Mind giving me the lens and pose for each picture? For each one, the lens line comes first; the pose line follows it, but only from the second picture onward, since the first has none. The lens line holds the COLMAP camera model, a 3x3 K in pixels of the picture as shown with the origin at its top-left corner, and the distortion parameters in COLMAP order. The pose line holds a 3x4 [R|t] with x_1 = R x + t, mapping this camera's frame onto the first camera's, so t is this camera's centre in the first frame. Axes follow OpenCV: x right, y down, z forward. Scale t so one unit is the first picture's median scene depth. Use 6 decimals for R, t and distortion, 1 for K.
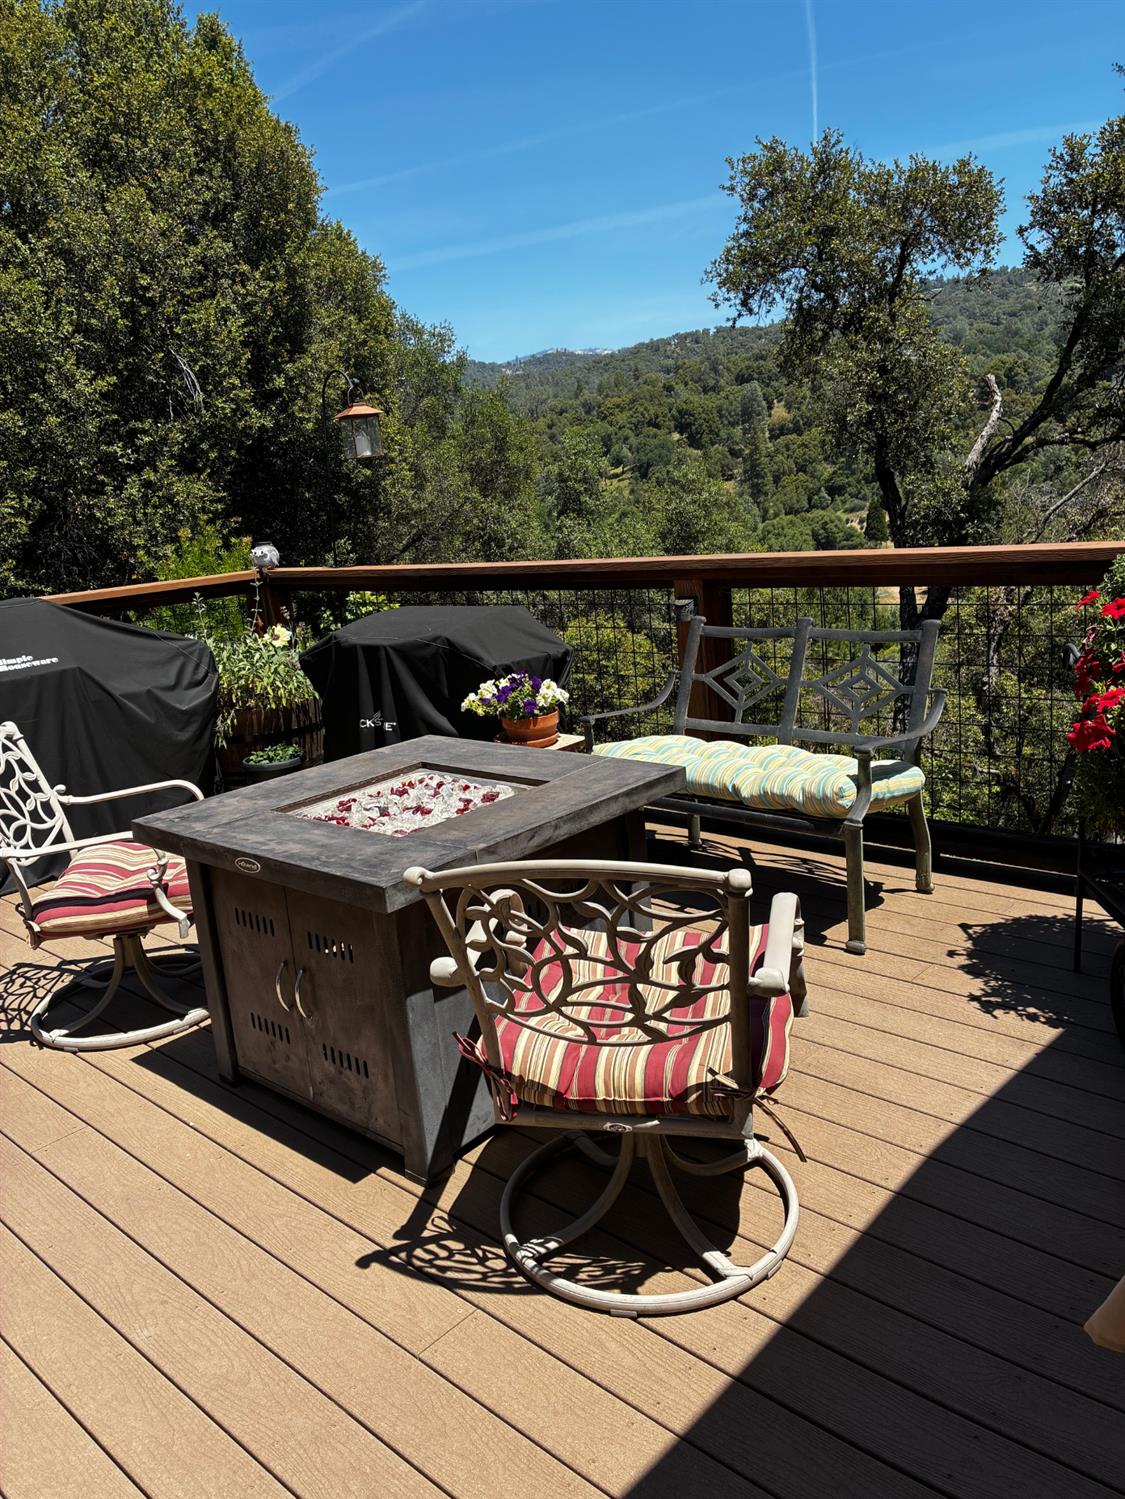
lens RADIAL K [[1141.2, 0, 558.9], [0, 1141.2, 743.6], [0, 0, 1]] dist [0.036568, -0.010245]
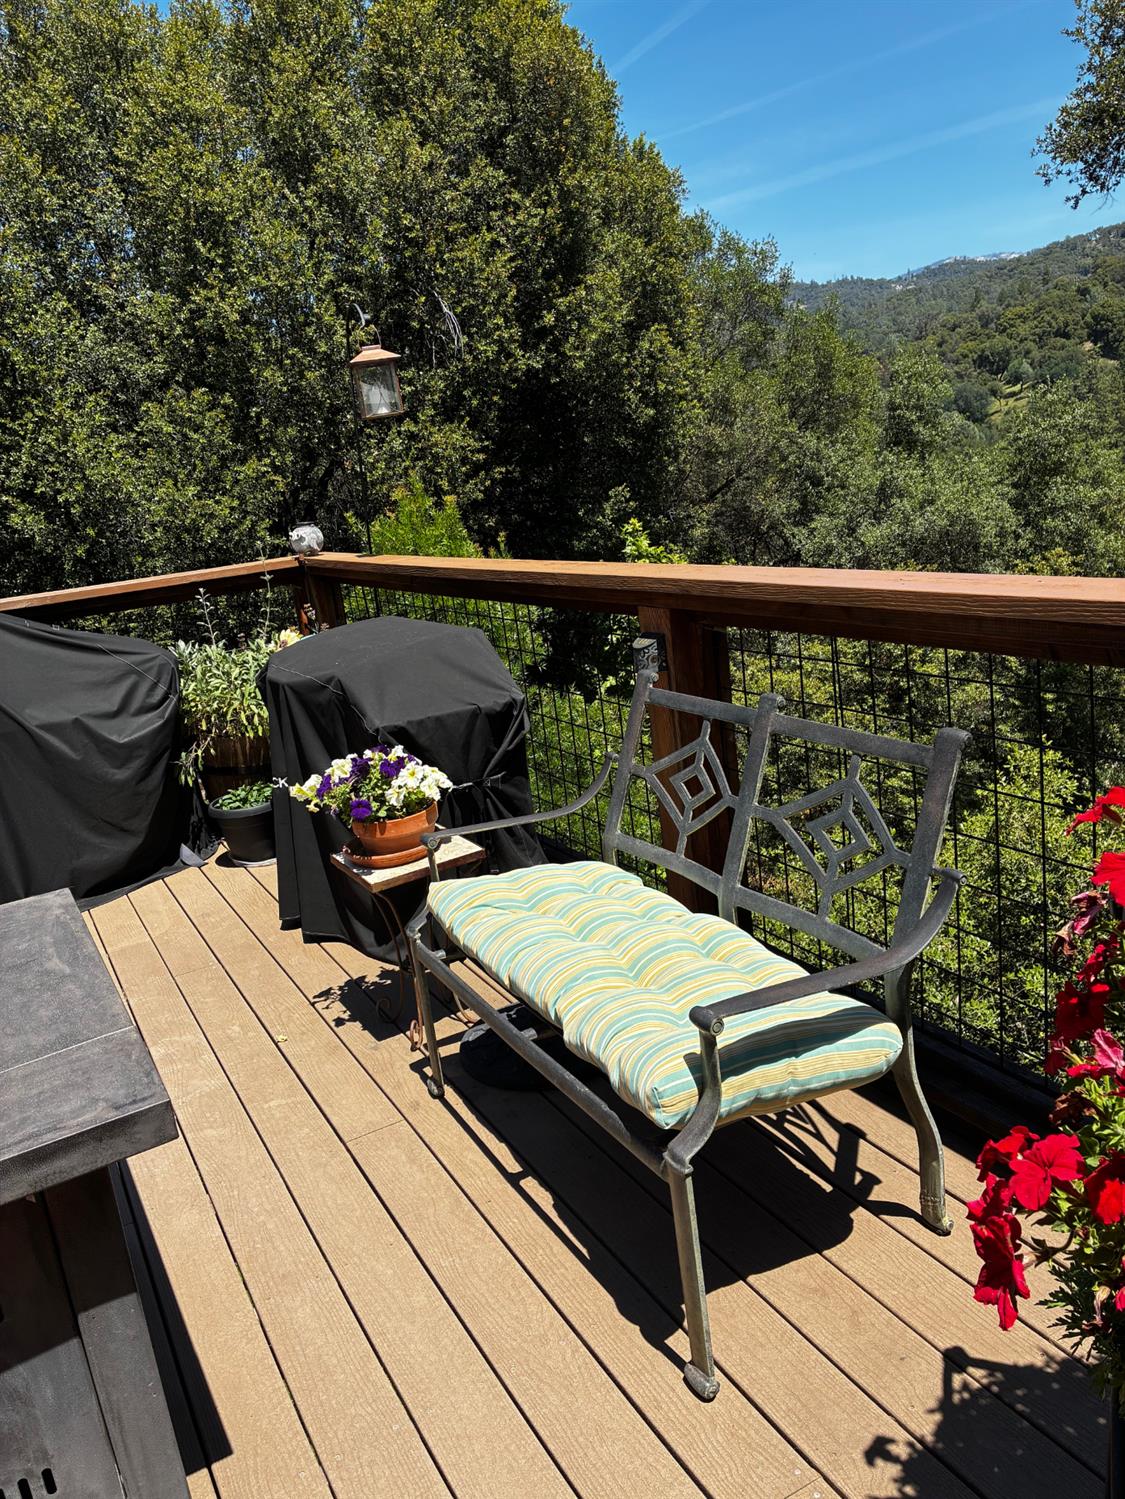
lens RADIAL K [[1141.2, 0, 570.1], [0, 1141.2, 742.4], [0, 0, 1]] dist [0.036568, -0.010245]
pose [[0.951791, 0.047673, -0.303019, 0.075399], [-0.030802, 0.997710, 0.060218, -0.030053], [0.305196, -0.047981, 0.951080, 0.109193]]
